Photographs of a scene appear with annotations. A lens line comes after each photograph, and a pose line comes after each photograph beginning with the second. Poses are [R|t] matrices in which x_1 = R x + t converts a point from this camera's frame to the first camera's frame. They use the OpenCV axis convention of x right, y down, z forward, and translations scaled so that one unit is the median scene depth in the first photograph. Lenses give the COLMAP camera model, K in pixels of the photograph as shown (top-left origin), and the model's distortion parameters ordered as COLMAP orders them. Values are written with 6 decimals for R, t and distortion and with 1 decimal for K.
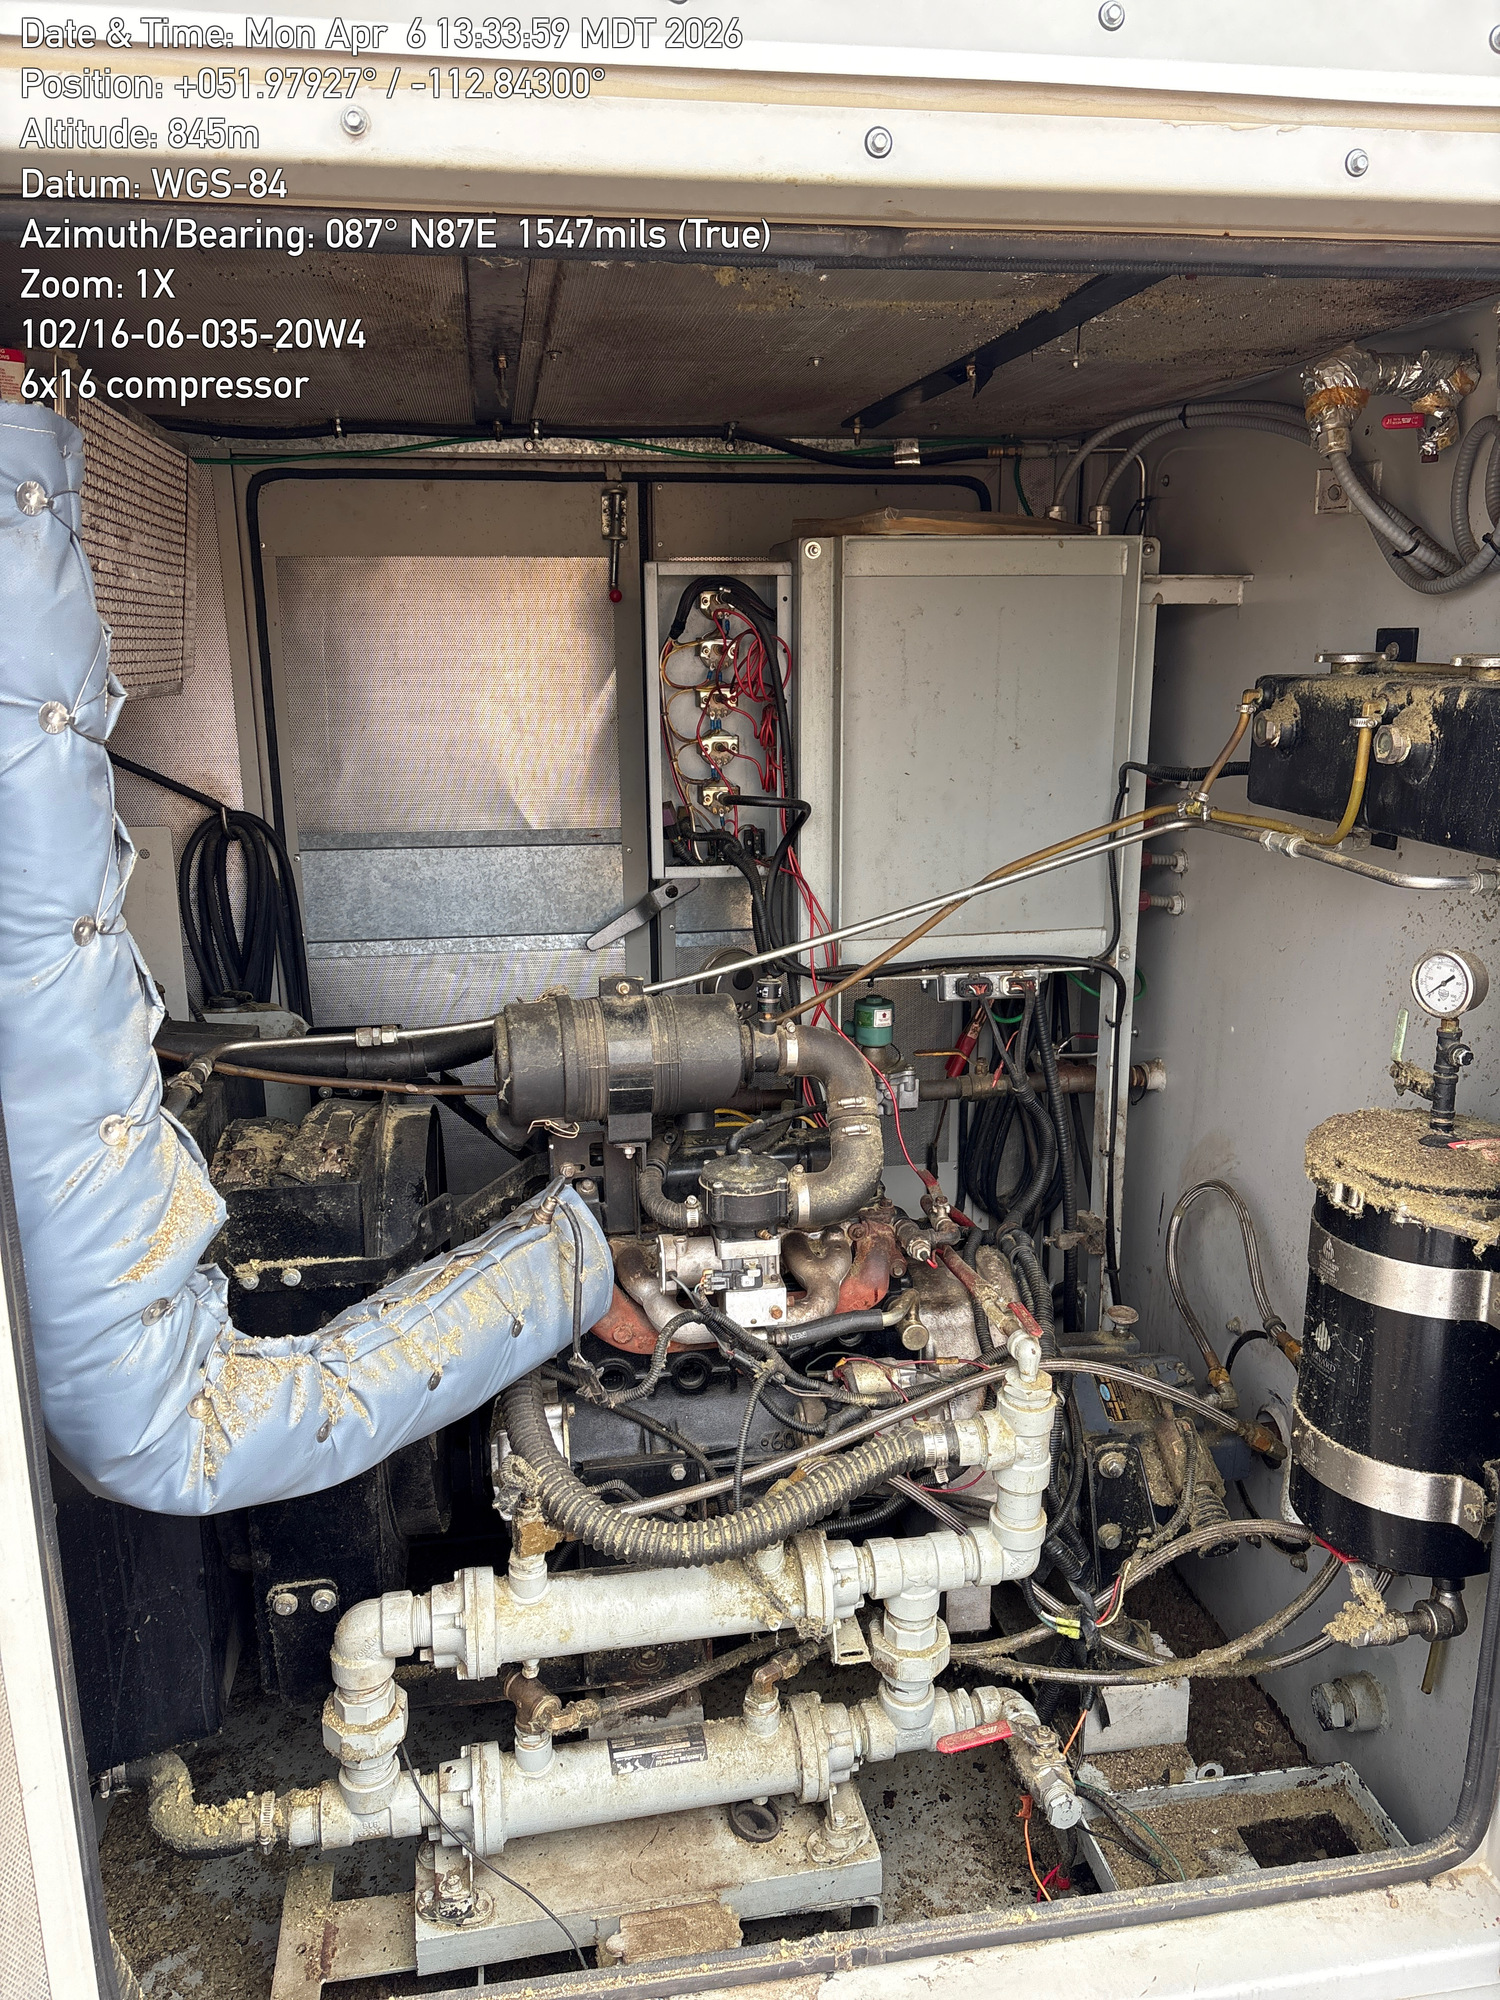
lens RADIAL K [[1429.4, 0, 776.2], [0, 1429.4, 1013.5], [0, 0, 1]] dist [0.049532, -0.064699]
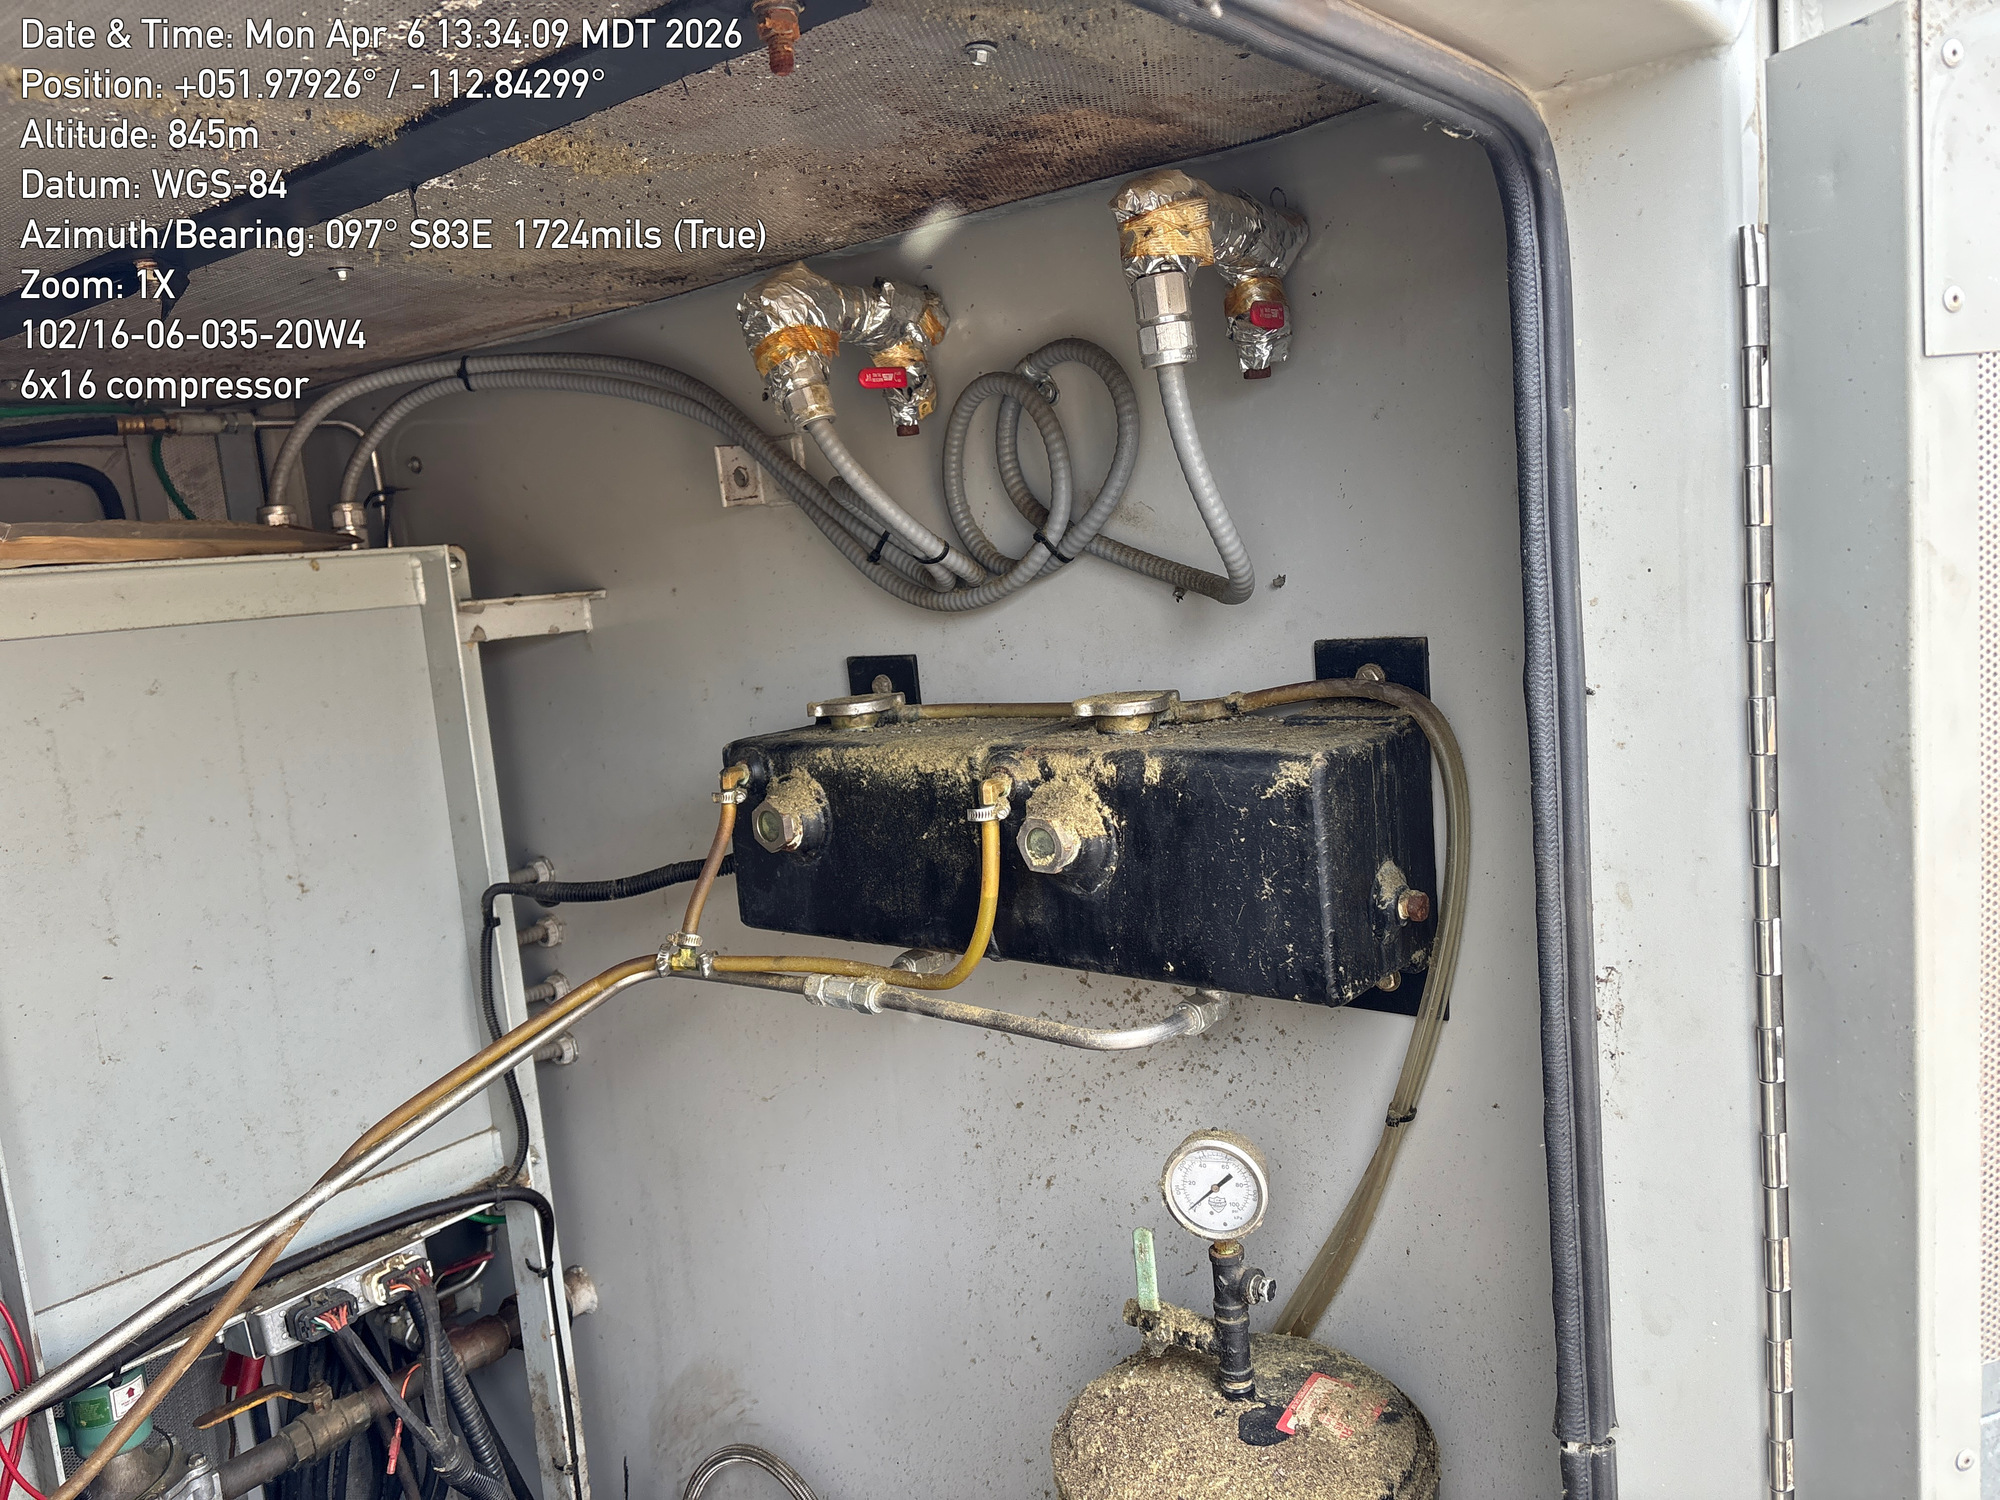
lens RADIAL K [[1520.0, 0, 1002.0], [0, 1520.0, 788.5], [0, 0, 1]] dist [0.071872, -0.079934]
pose [[0.752782, -0.155319, 0.639684, -0.022721], [0.247206, 0.967341, -0.056037, -0.150600], [-0.610089, 0.200317, 0.766592, 0.405407]]
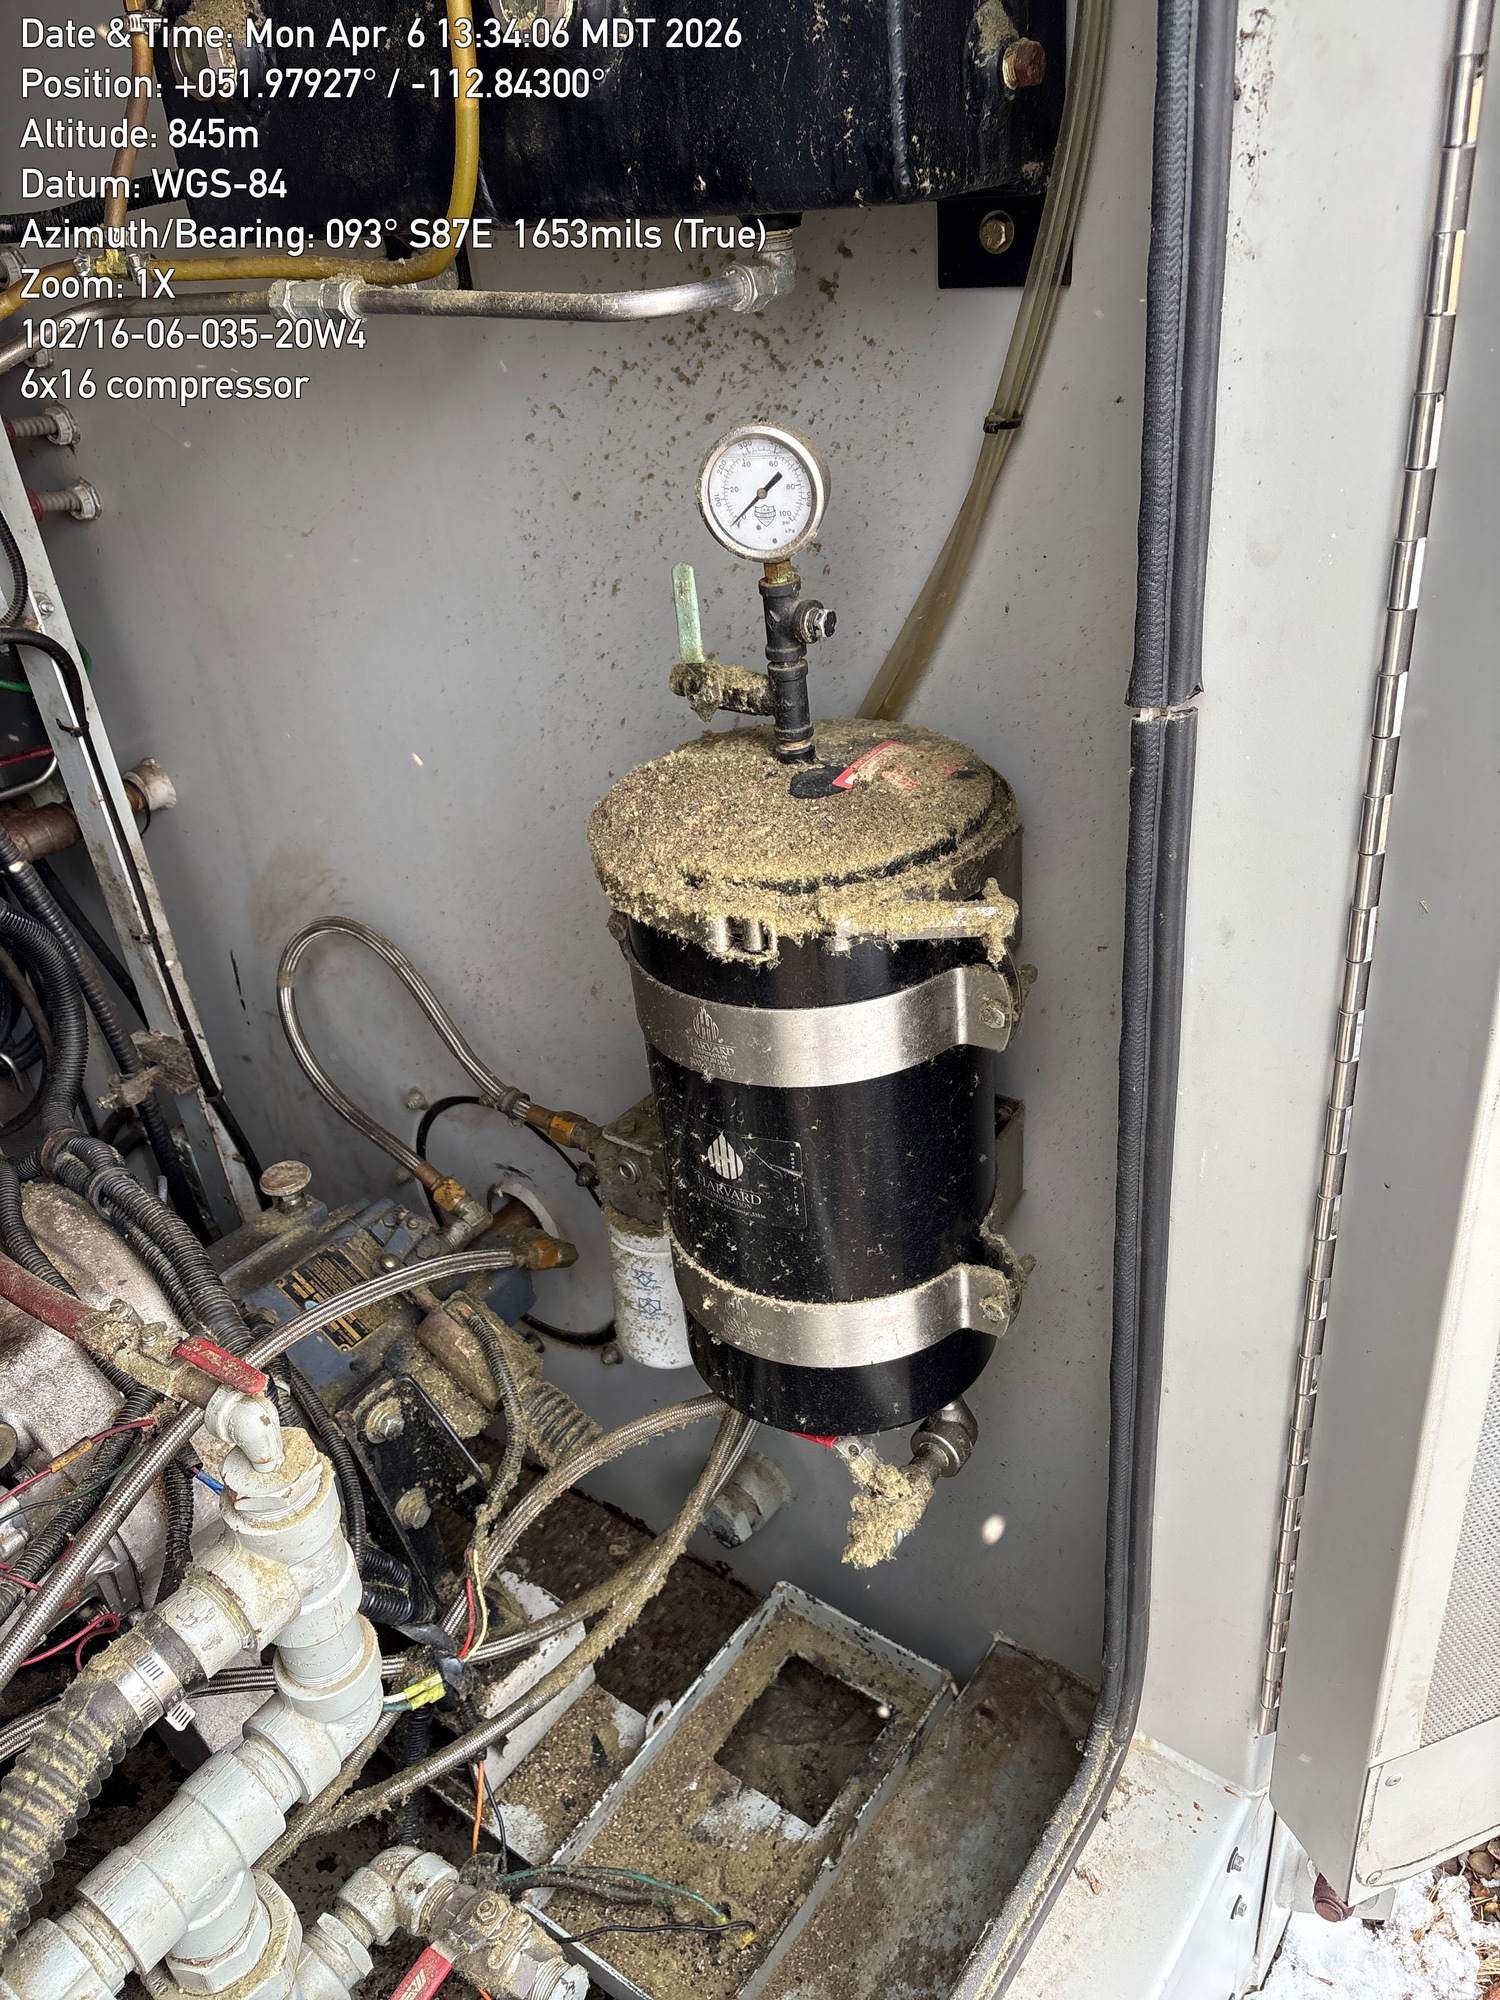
lens RADIAL K [[1530.6, 0, 741.8], [0, 1530.6, 1014.6], [0, 0, 1]] dist [0.056570, -0.075410]
pose [[0.729886, -0.403384, 0.551859, 0.055307], [0.258939, 0.910313, 0.322926, -0.026549], [-0.632628, -0.092801, 0.768876, 0.456481]]
